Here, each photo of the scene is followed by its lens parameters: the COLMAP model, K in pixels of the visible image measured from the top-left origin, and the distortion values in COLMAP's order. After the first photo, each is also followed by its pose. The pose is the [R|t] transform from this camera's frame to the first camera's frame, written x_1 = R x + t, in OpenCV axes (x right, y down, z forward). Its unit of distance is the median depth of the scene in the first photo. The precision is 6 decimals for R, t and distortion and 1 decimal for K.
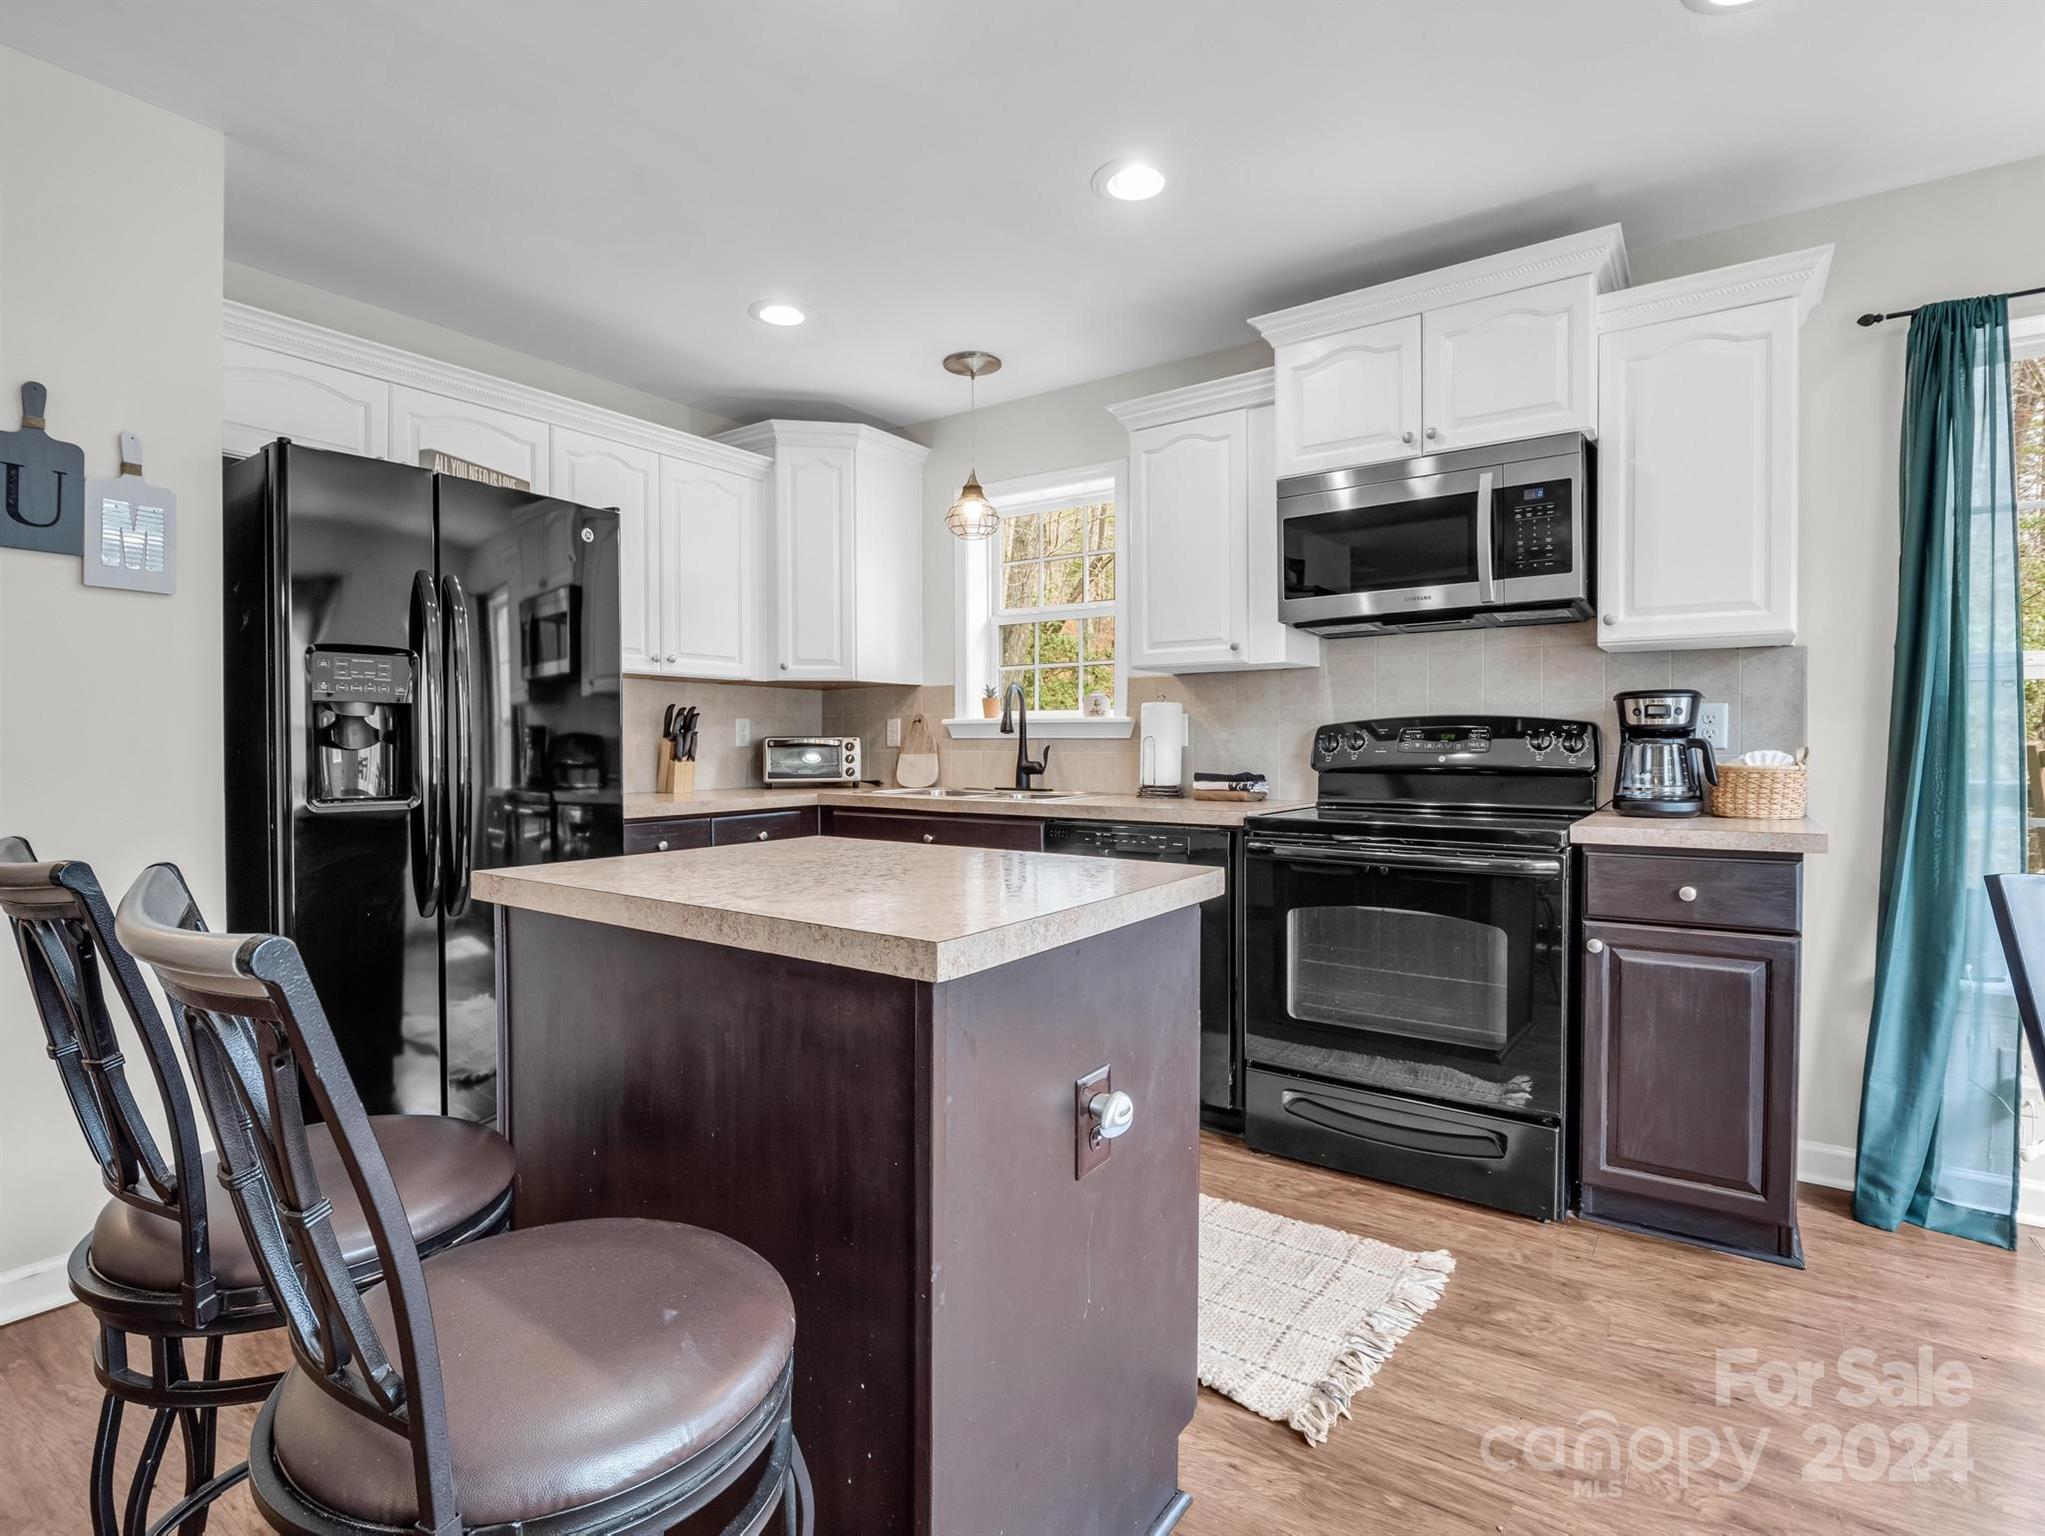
lens RADIAL K [[998.3, 0, 1009.6], [0, 998.3, 759.6], [0, 0, 1]] dist [-0.020205, -0.001024]
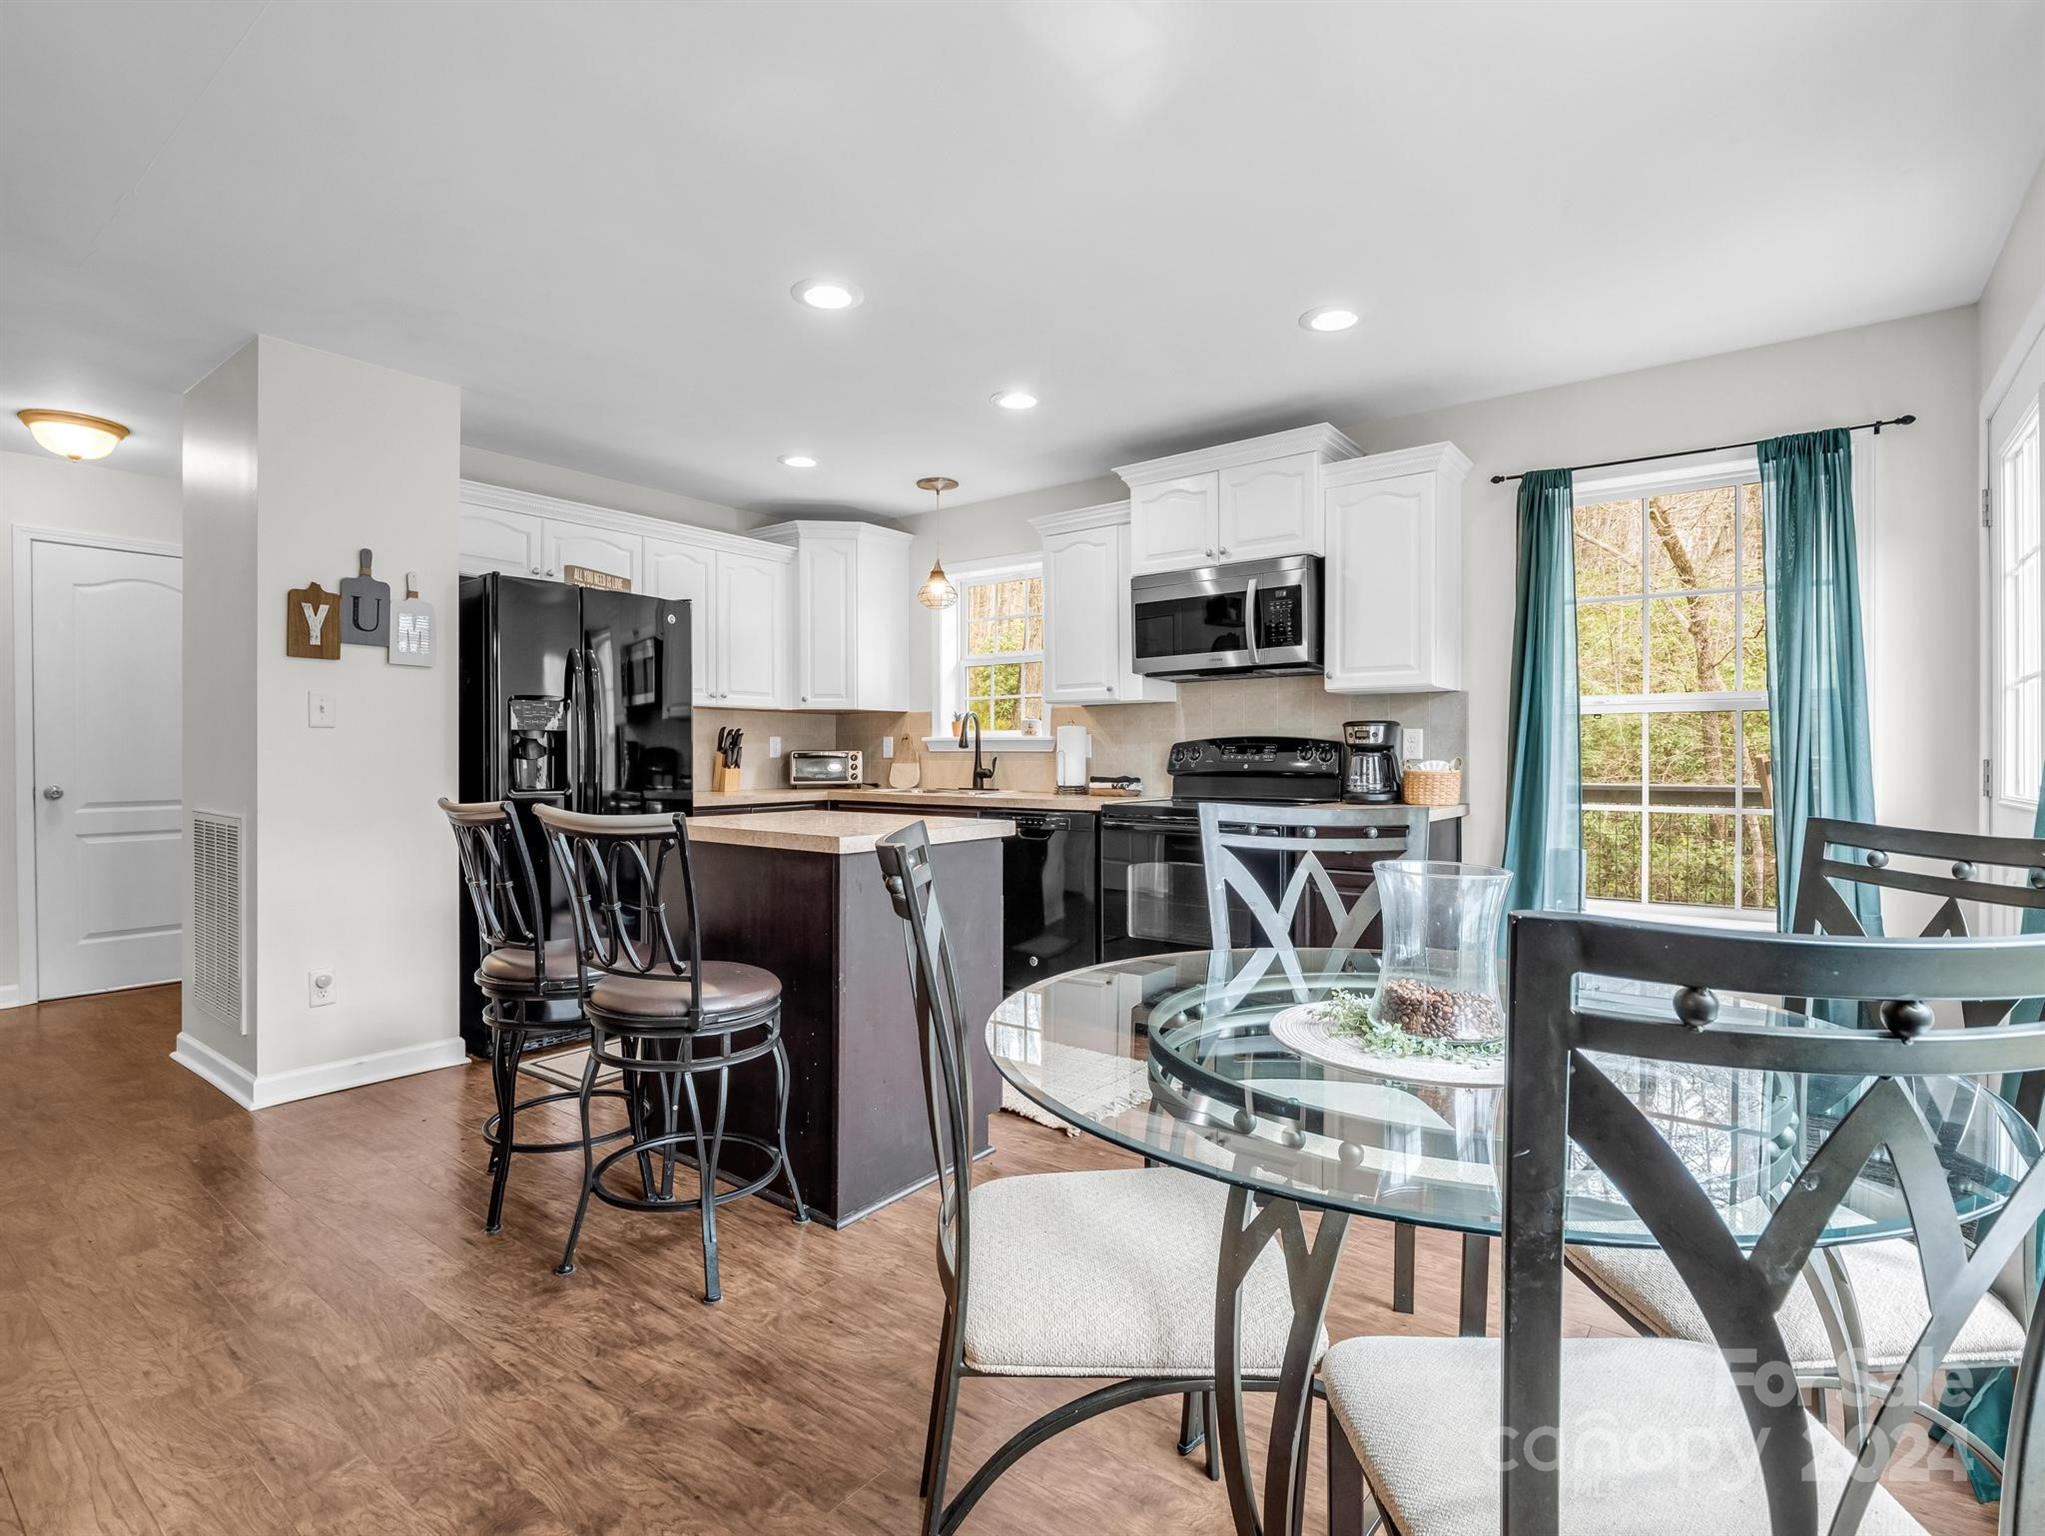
lens RADIAL K [[998.3, 0, 1009.6], [0, 998.3, 759.6], [0, 0, 1]] dist [-0.020205, -0.001024]
pose [[0.999235, 0.000229, -0.039117, 0.132553], [-0.000651, 0.999942, -0.010766, 0.004897], [0.039112, 0.010784, 0.999177, -0.435971]]
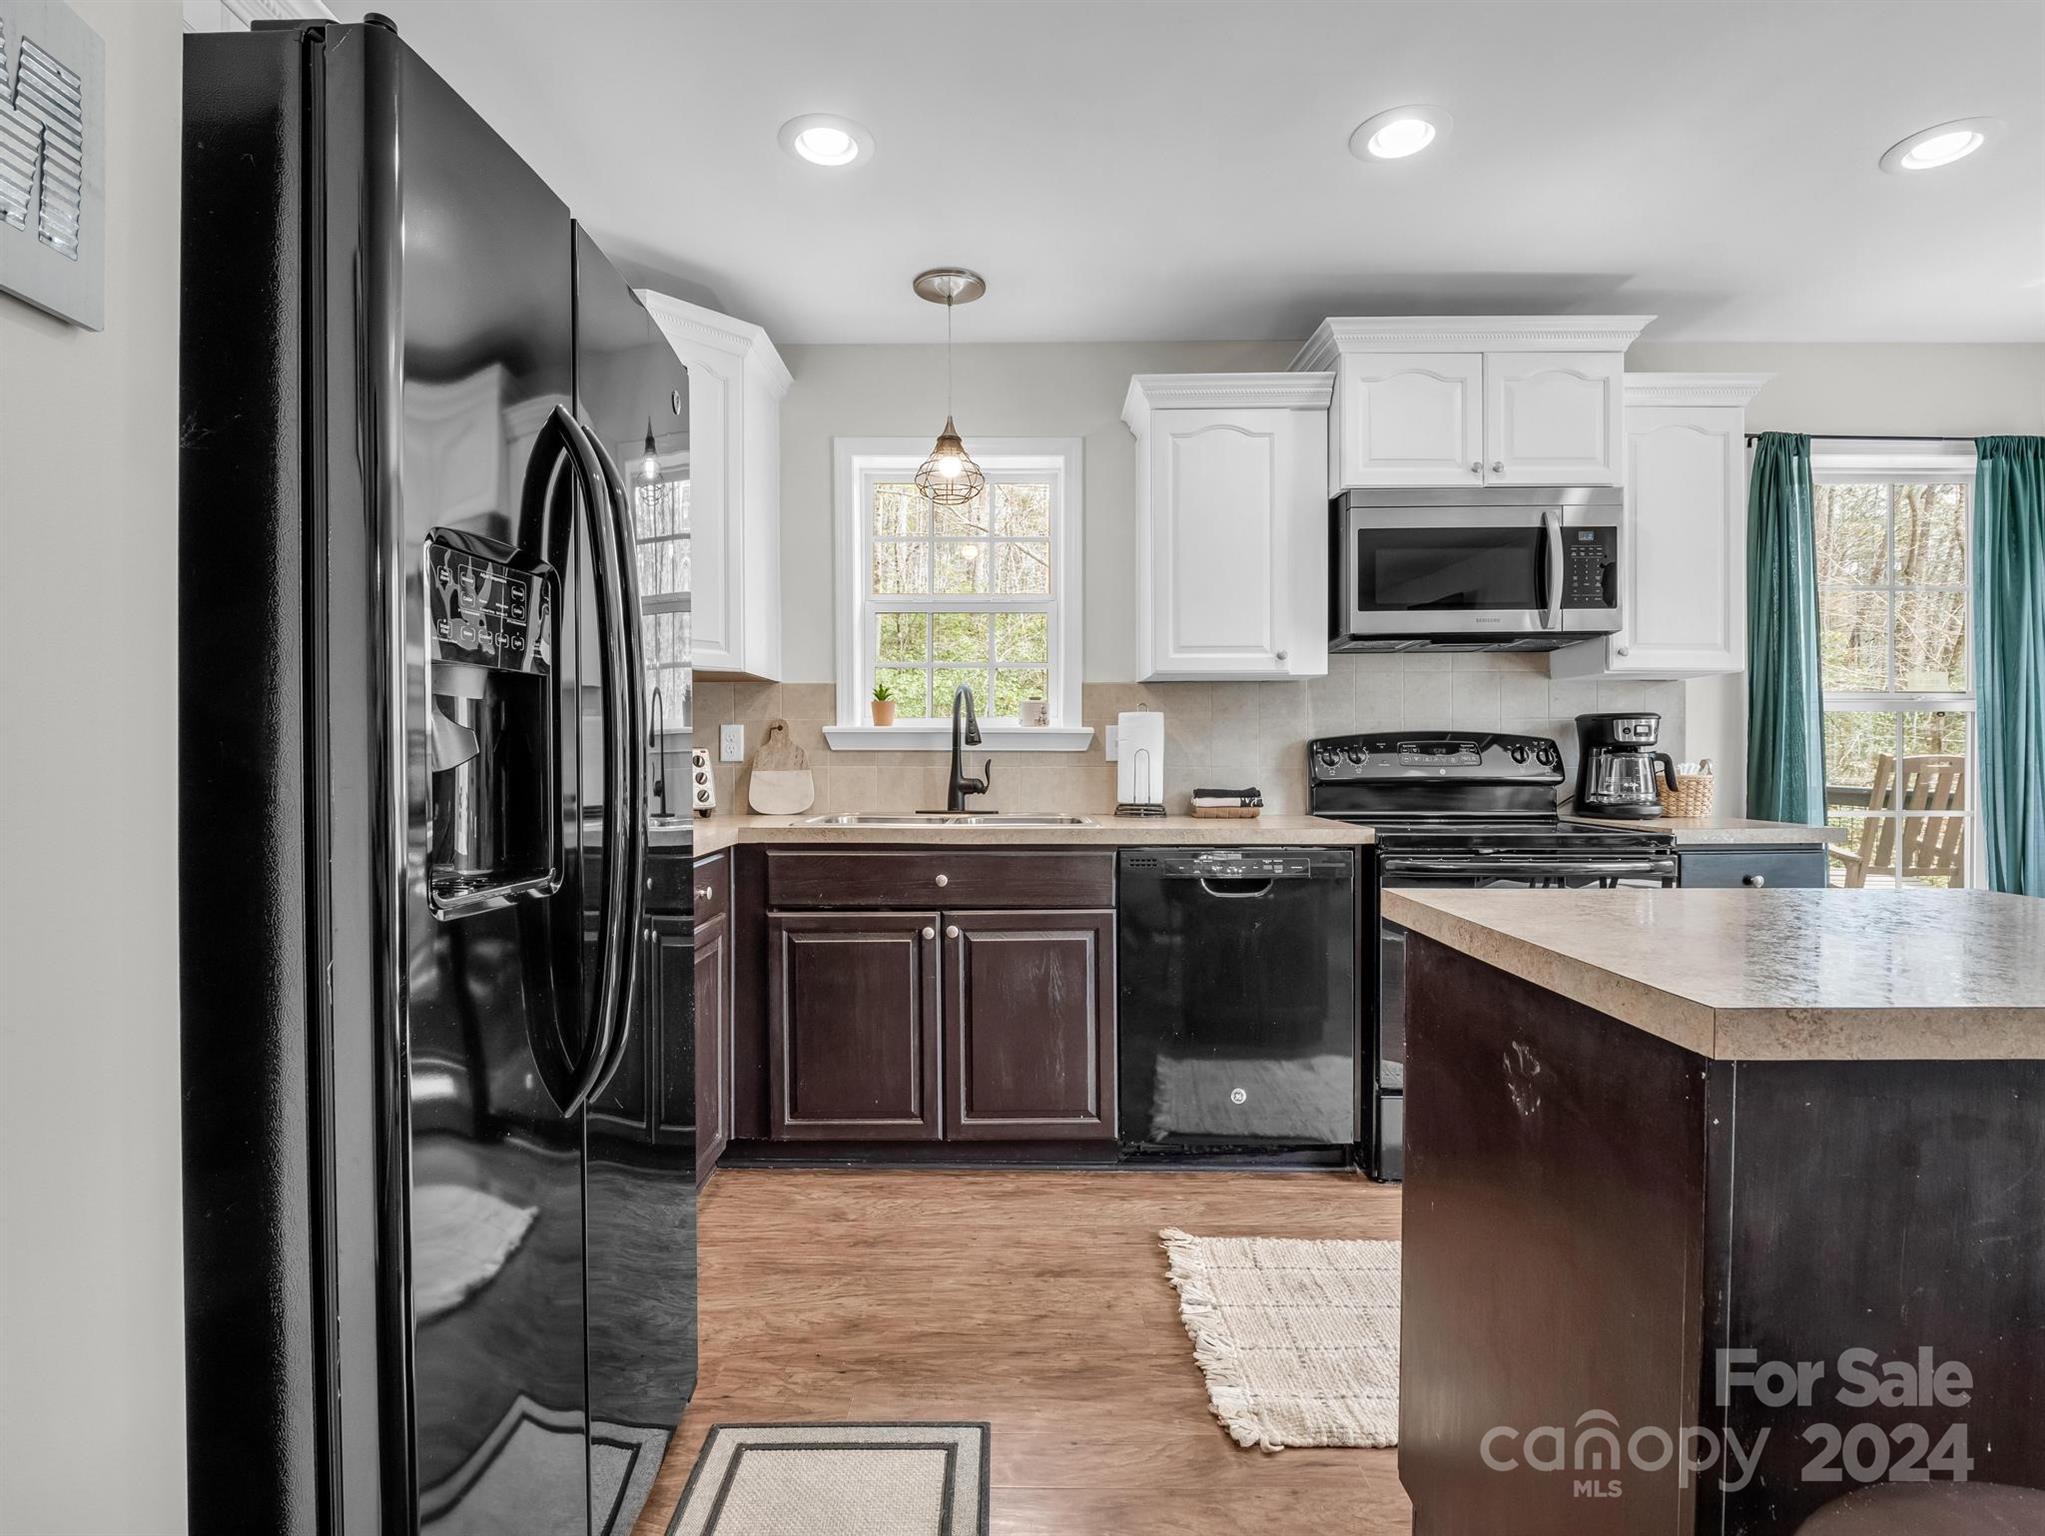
lens RADIAL K [[998.3, 0, 1009.6], [0, 998.3, 759.6], [0, 0, 1]] dist [-0.020205, -0.001024]
pose [[0.821418, -0.002364, 0.570321, -0.511266], [0.009097, 0.999918, -0.008958, -0.007526], [-0.570254, 0.012547, 0.821373, 0.353431]]
